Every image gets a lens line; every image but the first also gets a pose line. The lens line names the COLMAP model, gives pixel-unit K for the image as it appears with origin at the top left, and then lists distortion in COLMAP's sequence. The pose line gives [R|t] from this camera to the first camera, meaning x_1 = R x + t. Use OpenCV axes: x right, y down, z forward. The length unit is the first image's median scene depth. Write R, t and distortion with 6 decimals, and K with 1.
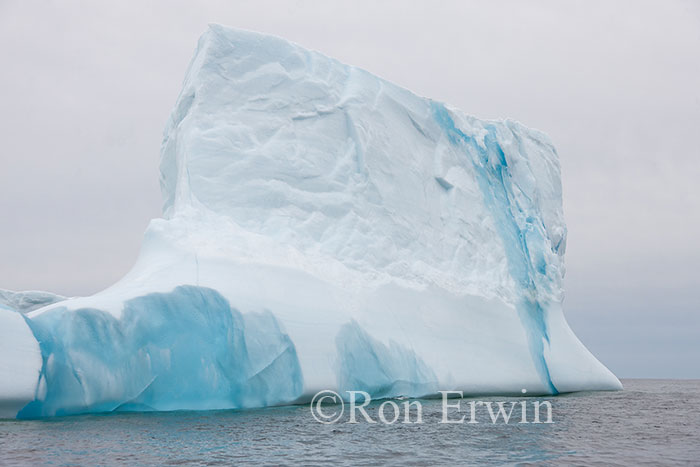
lens RADIAL K [[1197.9, 0, 349.8], [0, 1197.9, 233.4], [0, 0, 1]] dist [0.119586, 0.000000]
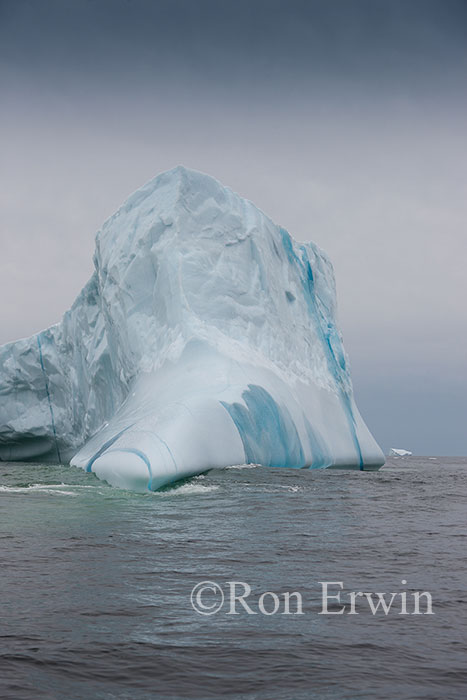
lens RADIAL K [[1276.3, 0, 233.6], [0, 1276.3, 353.0], [0, 0, 1]] dist [0.053699, 0.000000]
pose [[0.934897, 0.031992, 0.353475, -0.494862], [-0.048129, 0.998157, 0.036953, -0.032682], [-0.351642, -0.051560, 0.934714, -0.237778]]
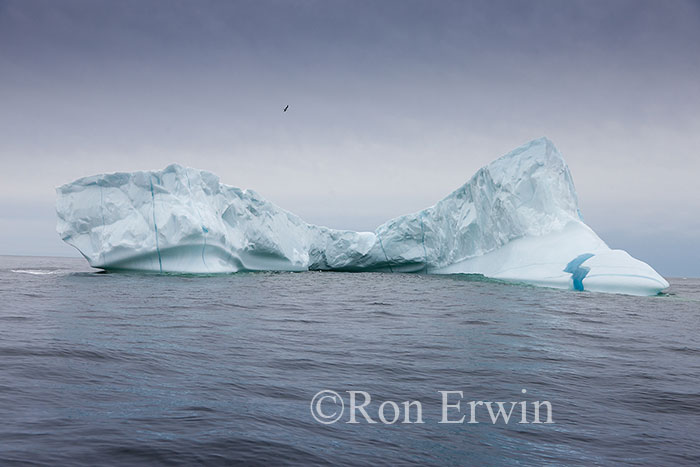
lens RADIAL K [[697.7, 0, 351.4], [0, 697.7, 230.8], [0, 0, 1]] dist [0.006054, 0.000000]
pose [[0.945910, 0.033855, 0.322659, -0.934213], [-0.058529, 0.996030, 0.067076, -0.047010], [-0.319107, -0.082333, 0.944136, -0.278003]]
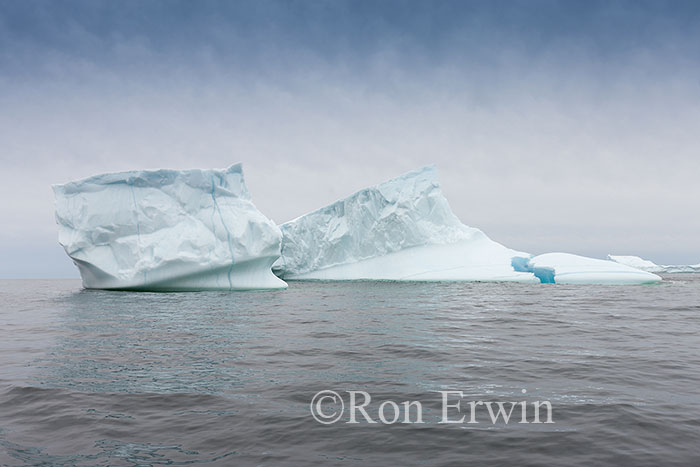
lens RADIAL K [[534.9, 0, 348.3], [0, 534.9, 234.5], [0, 0, 1]] dist [-0.001239, 0.001156]
pose [[0.666117, 0.037864, 0.744886, -1.252971], [-0.072395, 0.997277, 0.014046, 0.008501], [-0.742326, -0.063282, 0.667044, 0.208373]]
